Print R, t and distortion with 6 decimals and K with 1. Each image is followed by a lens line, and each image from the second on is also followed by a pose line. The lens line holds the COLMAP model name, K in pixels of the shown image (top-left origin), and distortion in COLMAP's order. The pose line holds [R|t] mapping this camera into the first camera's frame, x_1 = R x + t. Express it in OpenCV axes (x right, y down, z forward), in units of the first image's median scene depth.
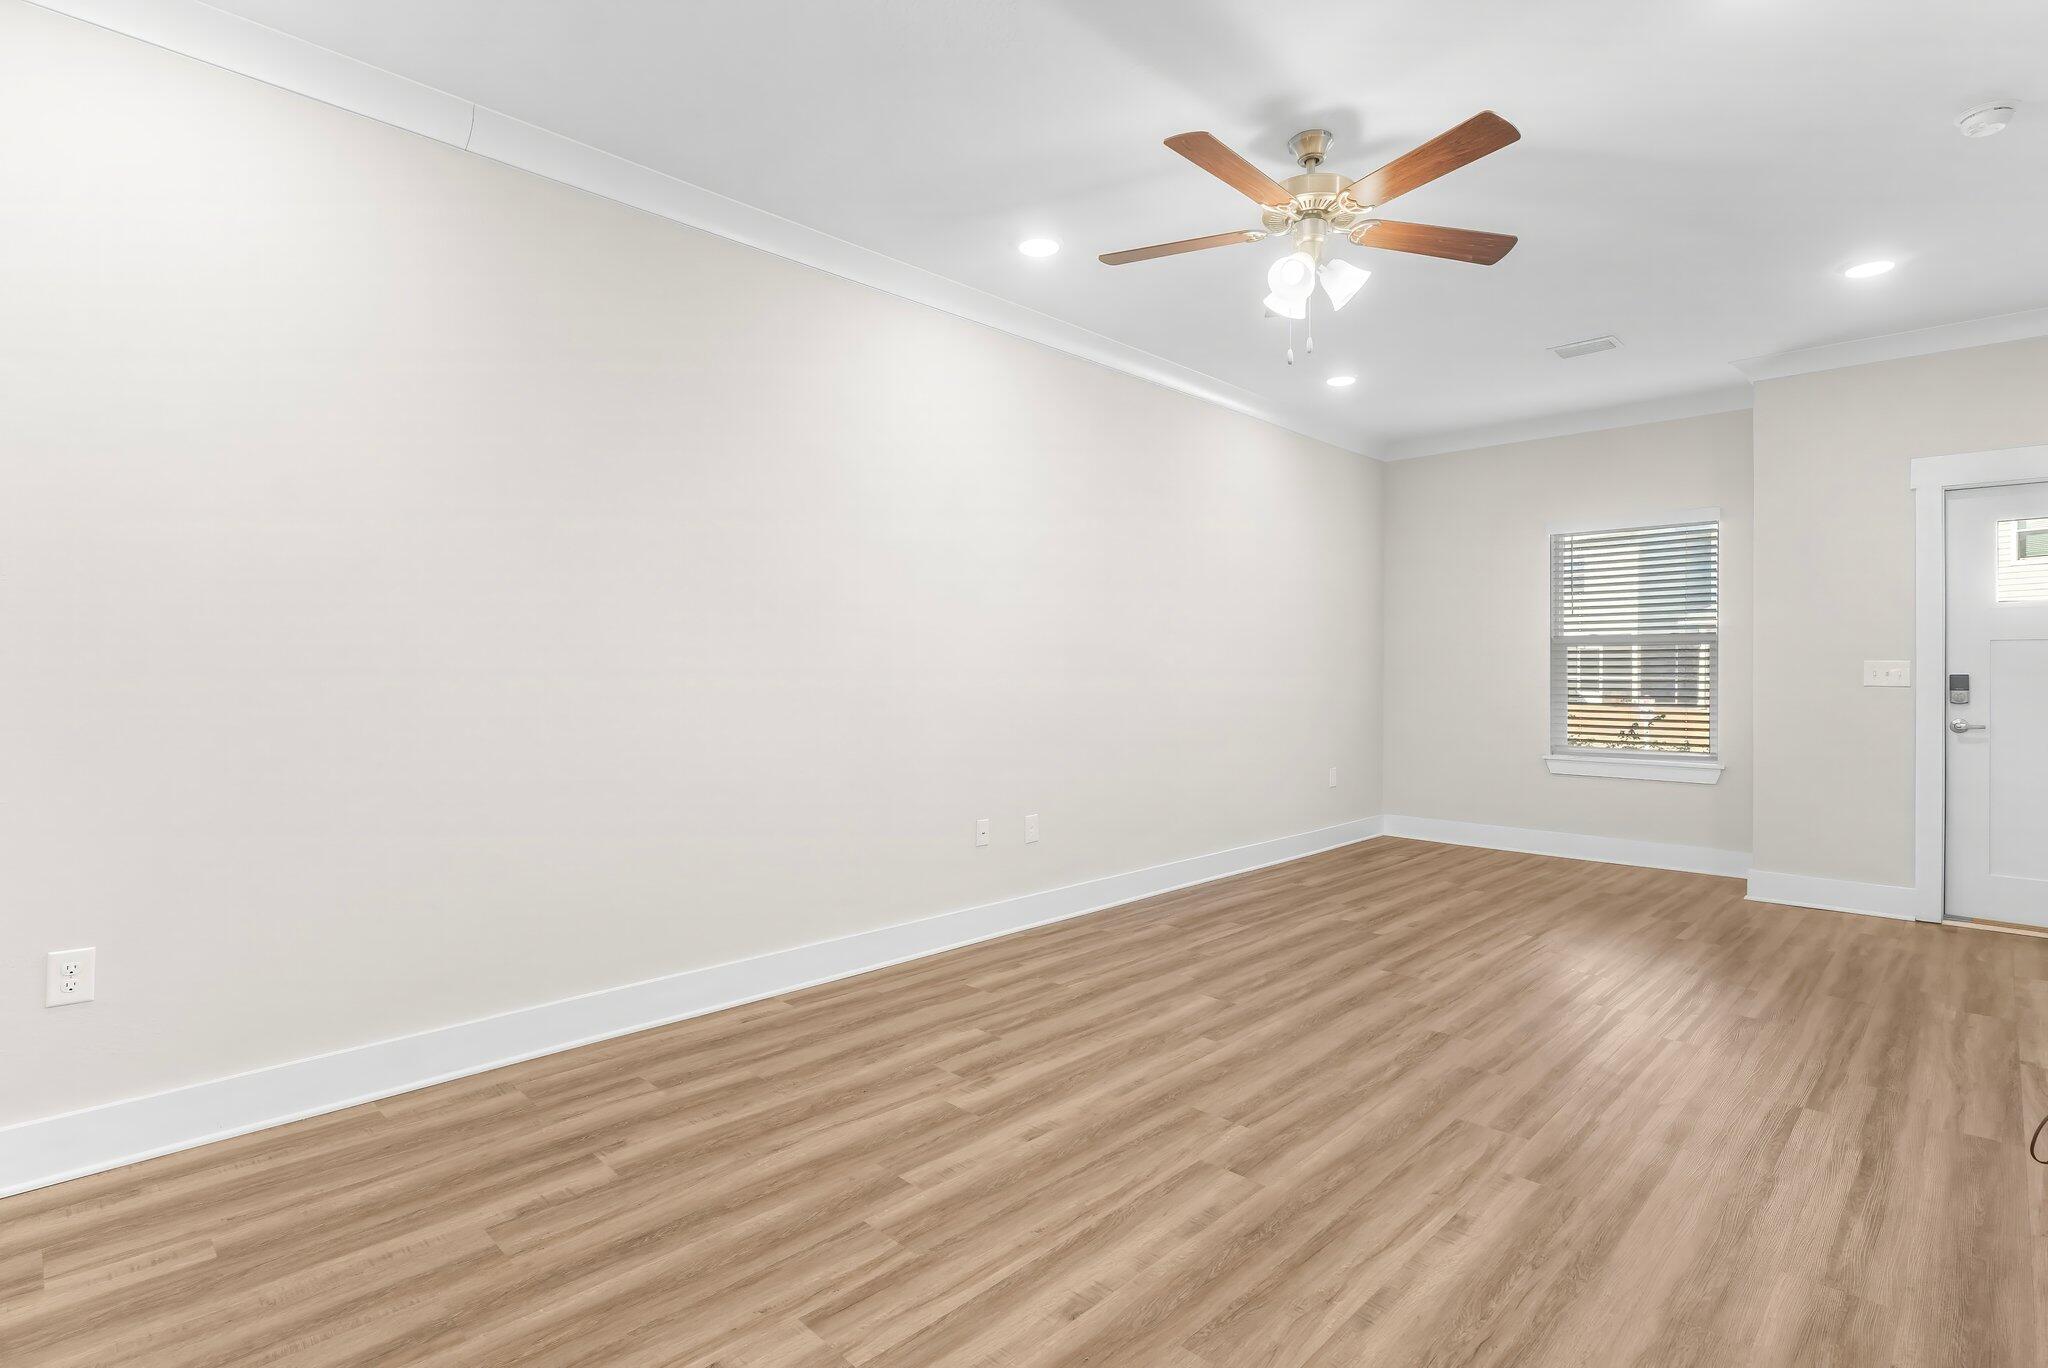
lens RADIAL K [[1006.3, 0, 1030.3], [0, 1006.3, 654.3], [0, 0, 1]] dist [-0.008229, -0.000069]
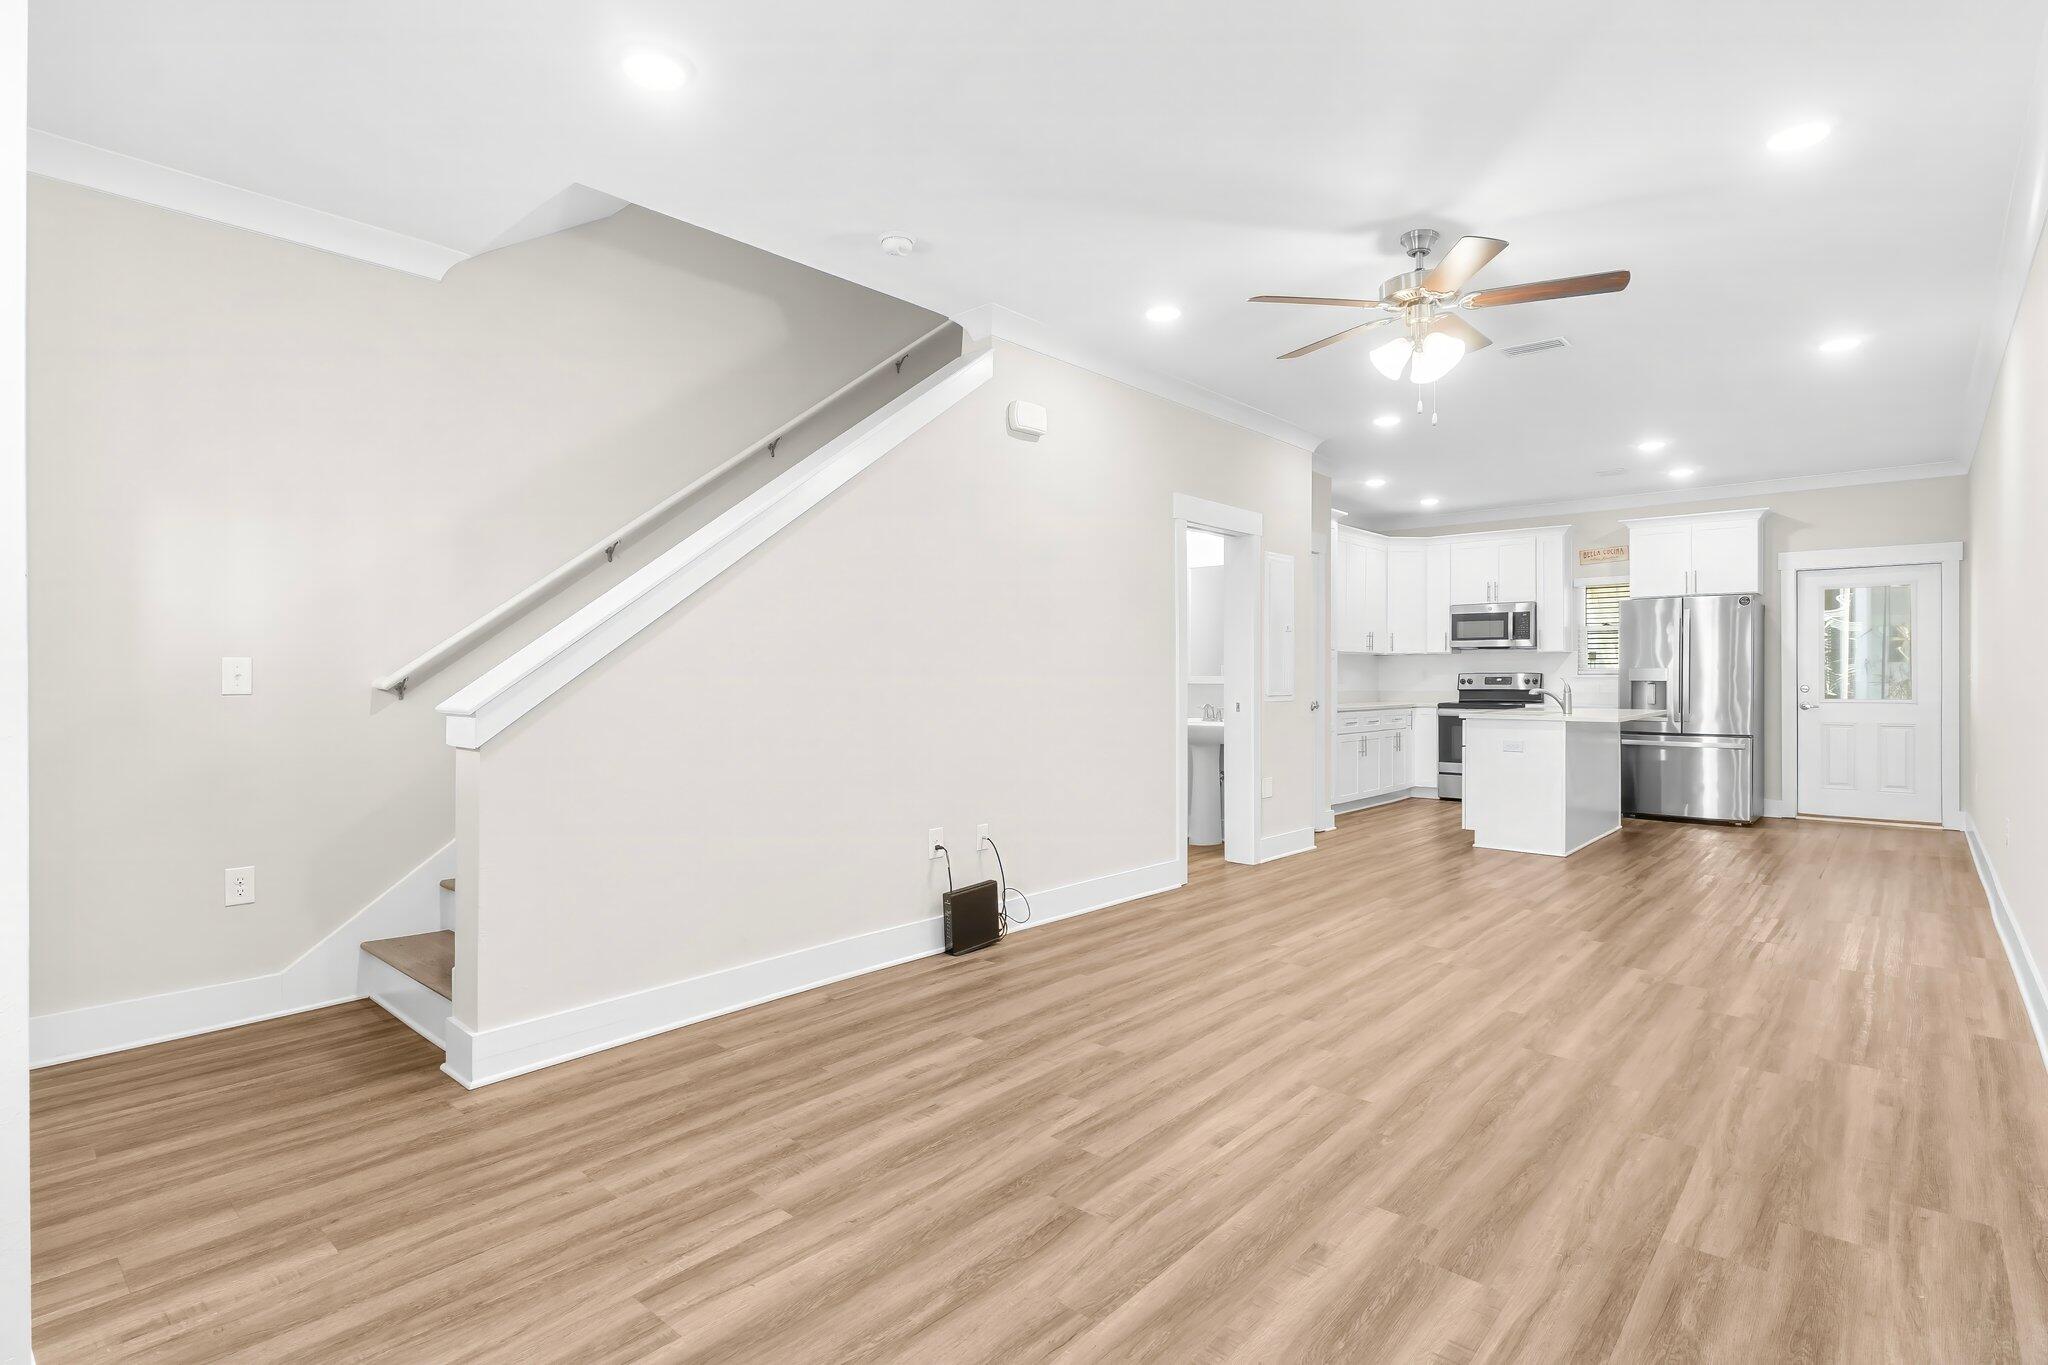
lens RADIAL K [[1006.3, 0, 1031.8], [0, 1006.3, 673.6], [0, 0, 1]] dist [-0.008229, -0.000069]
pose [[-0.998664, -0.004845, -0.051453, 0.719518], [-0.003960, 0.999843, -0.017296, 0.033290], [0.051529, -0.017069, -0.998526, 1.956181]]
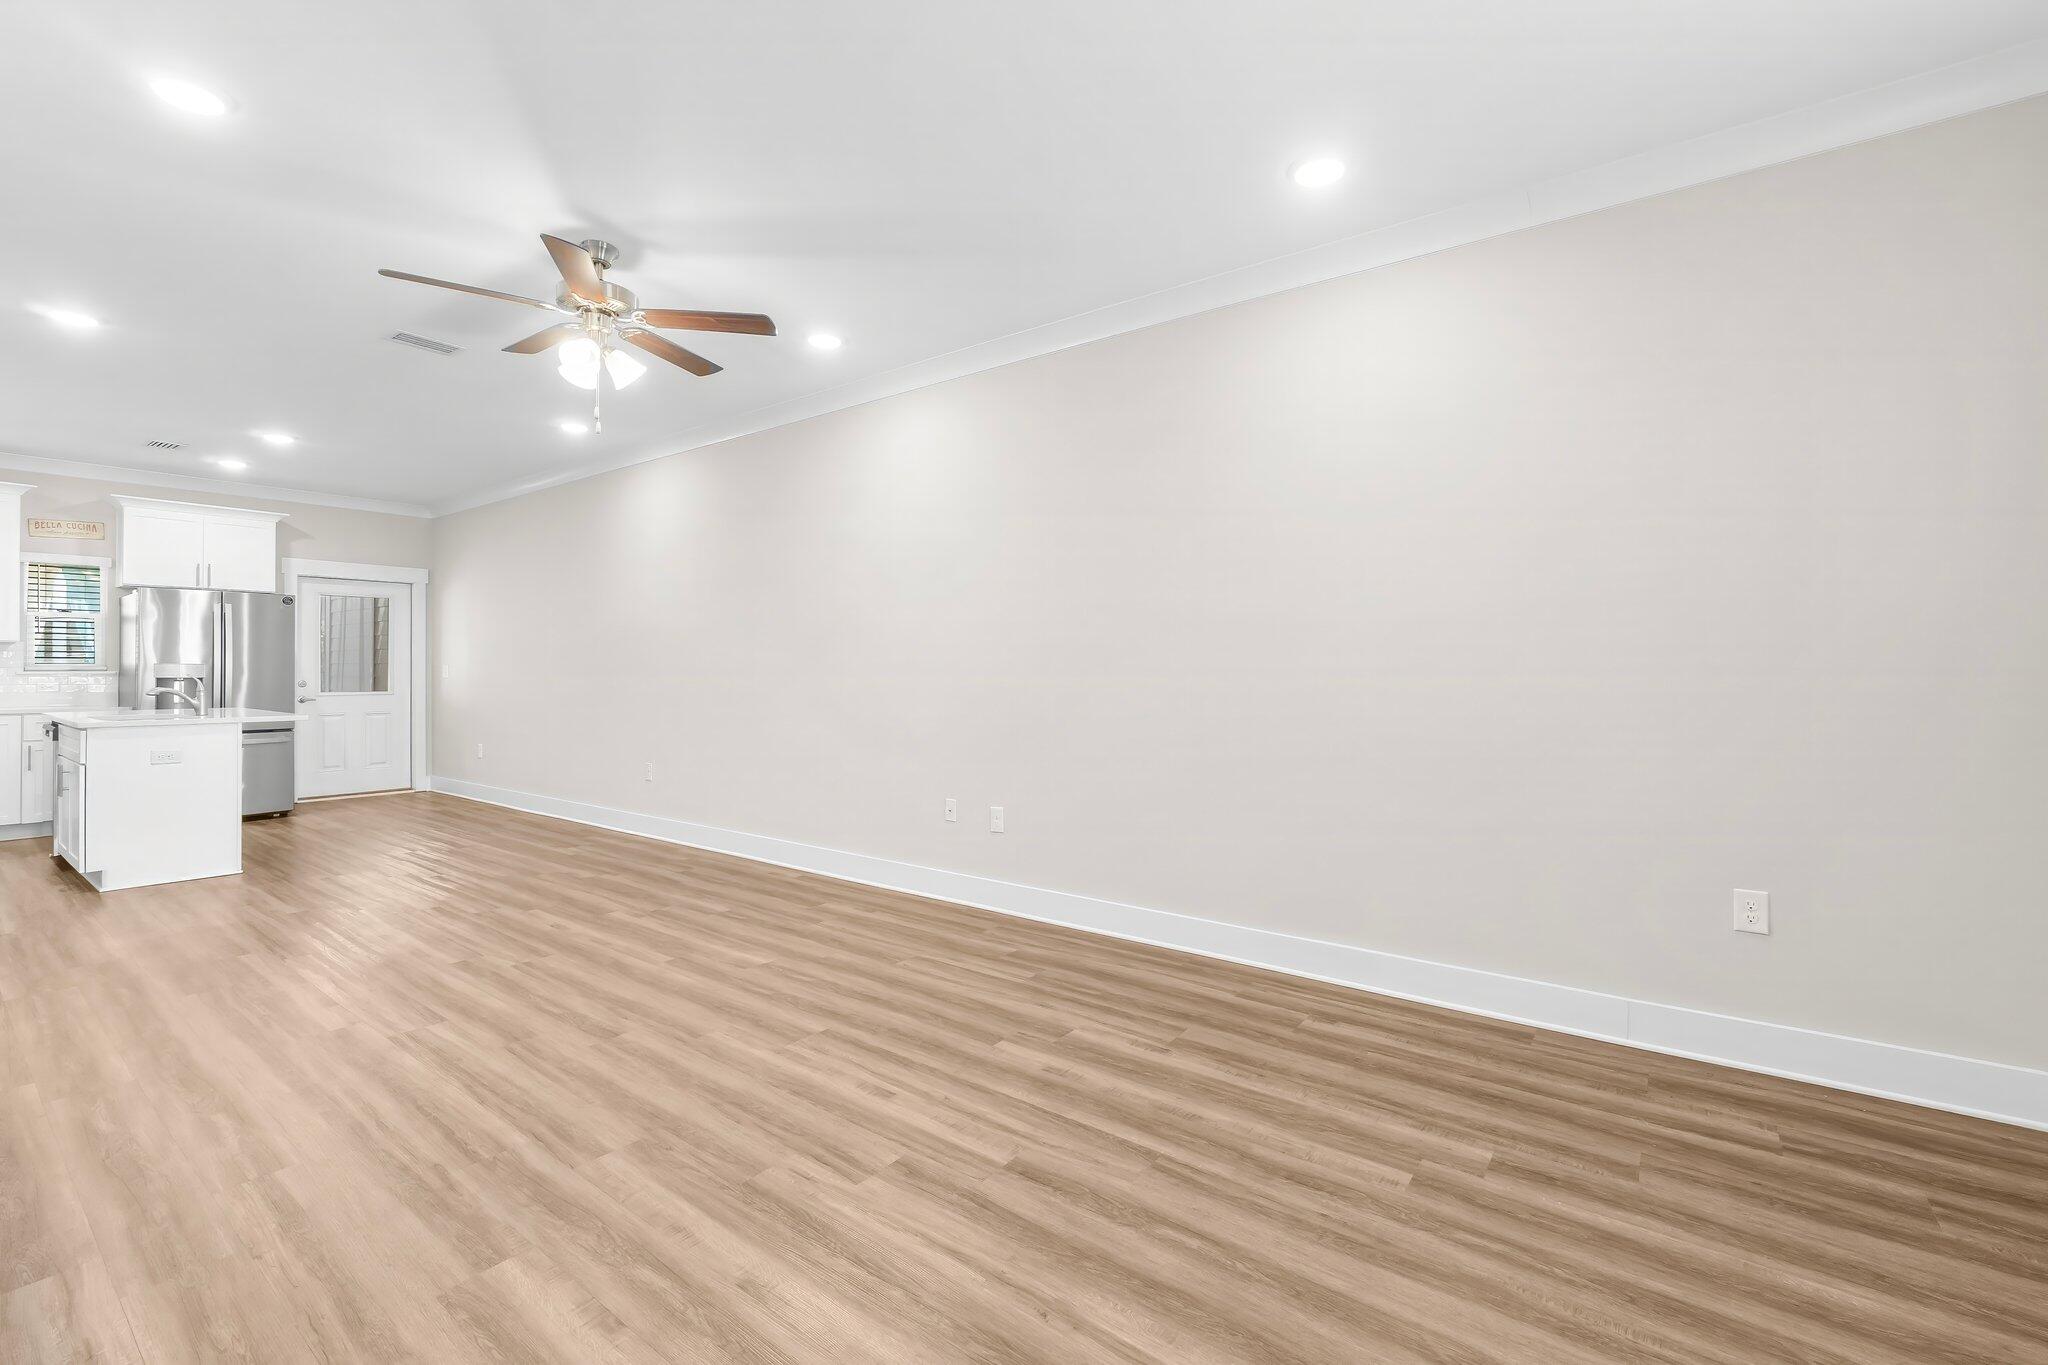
lens RADIAL K [[862.1, 0, 1029.9], [0, 862.1, 676.7], [0, 0, 1]] dist [-0.007828, 0.000629]
pose [[0.134147, 0.002078, -0.990959, 1.258890], [0.015119, 0.999877, 0.004143, 0.020820], [0.990846, -0.015538, 0.134099, 1.243972]]
